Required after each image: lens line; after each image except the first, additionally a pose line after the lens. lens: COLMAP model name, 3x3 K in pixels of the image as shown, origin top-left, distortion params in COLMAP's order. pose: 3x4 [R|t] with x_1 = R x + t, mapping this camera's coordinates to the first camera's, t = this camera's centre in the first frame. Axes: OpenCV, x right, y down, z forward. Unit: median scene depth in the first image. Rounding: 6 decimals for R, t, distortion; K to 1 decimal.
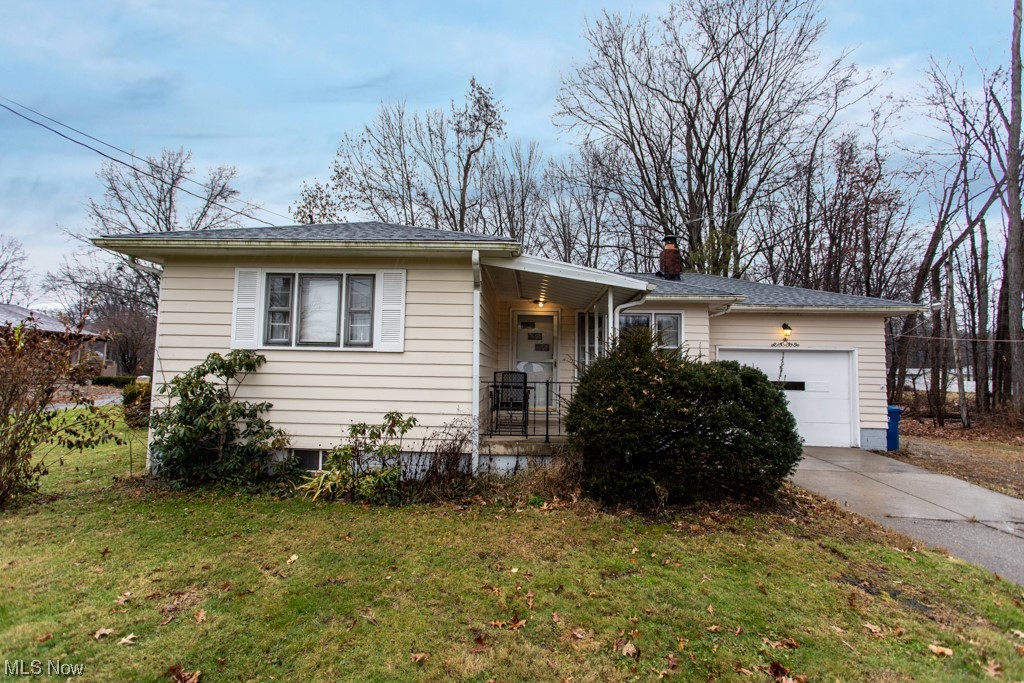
lens RADIAL K [[481.6, 0, 499.5], [0, 481.6, 341.2], [0, 0, 1]] dist [0.002846, 0.000900]
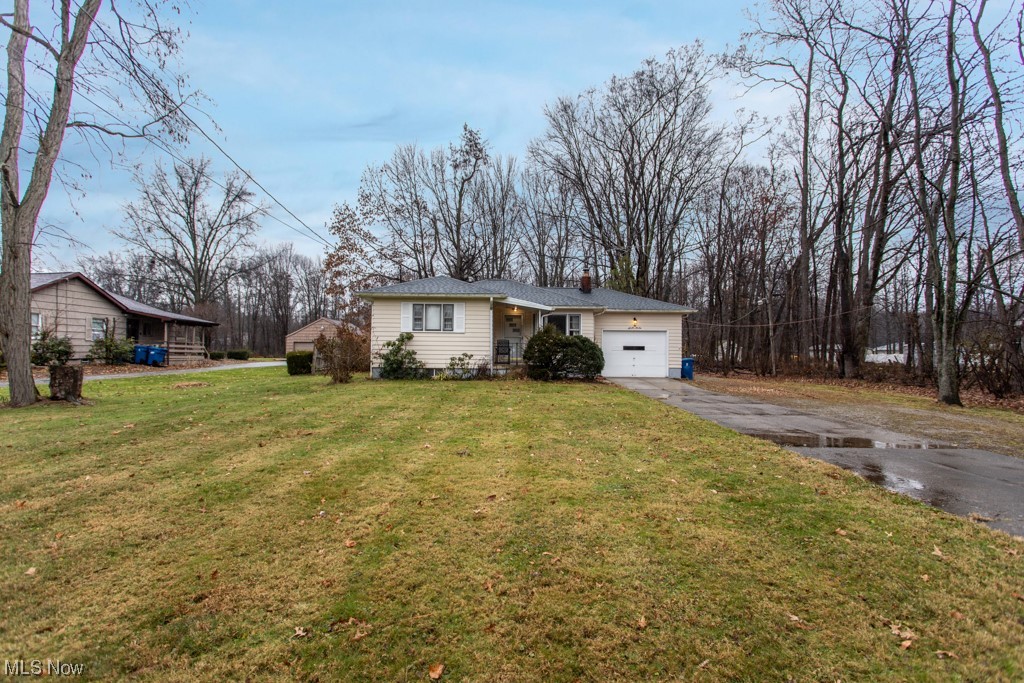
lens RADIAL K [[481.6, 0, 499.5], [0, 481.6, 341.2], [0, 0, 1]] dist [0.002846, 0.000900]
pose [[0.999048, -0.007351, 0.042995, -0.077585], [0.005579, 0.999136, 0.041183, -0.027023], [-0.043261, -0.040904, 0.998226, -1.135237]]
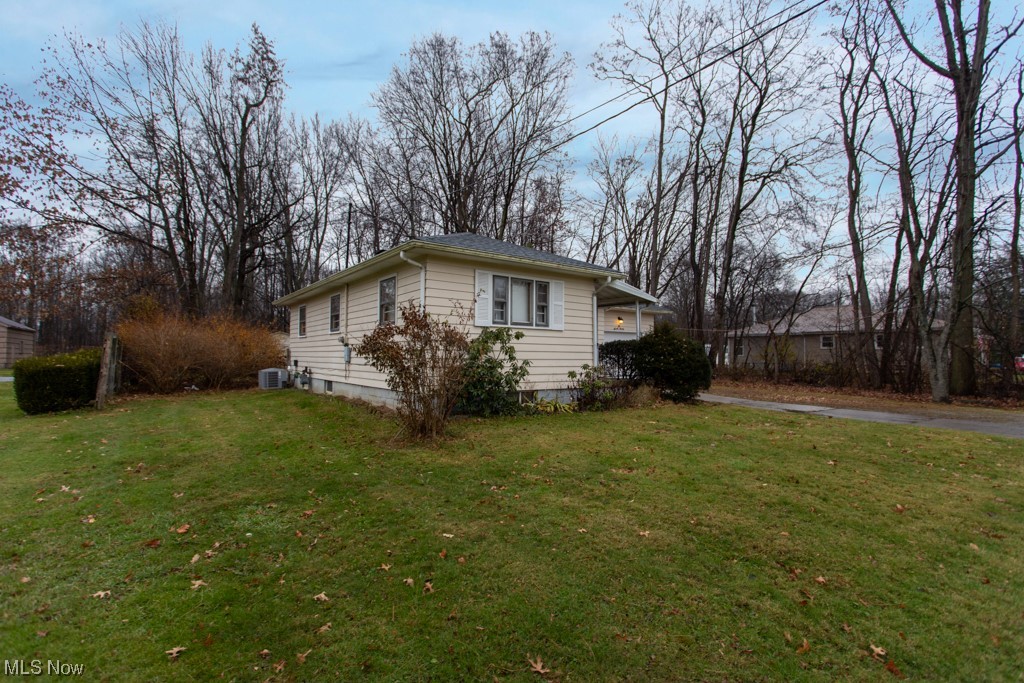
lens RADIAL K [[481.6, 0, 499.5], [0, 481.6, 341.2], [0, 0, 1]] dist [0.002846, 0.000900]
pose [[0.788546, 0.006298, 0.614944, -0.902822], [-0.036316, 0.998679, 0.036340, 0.004142], [-0.613903, -0.050988, 0.787733, -0.115187]]
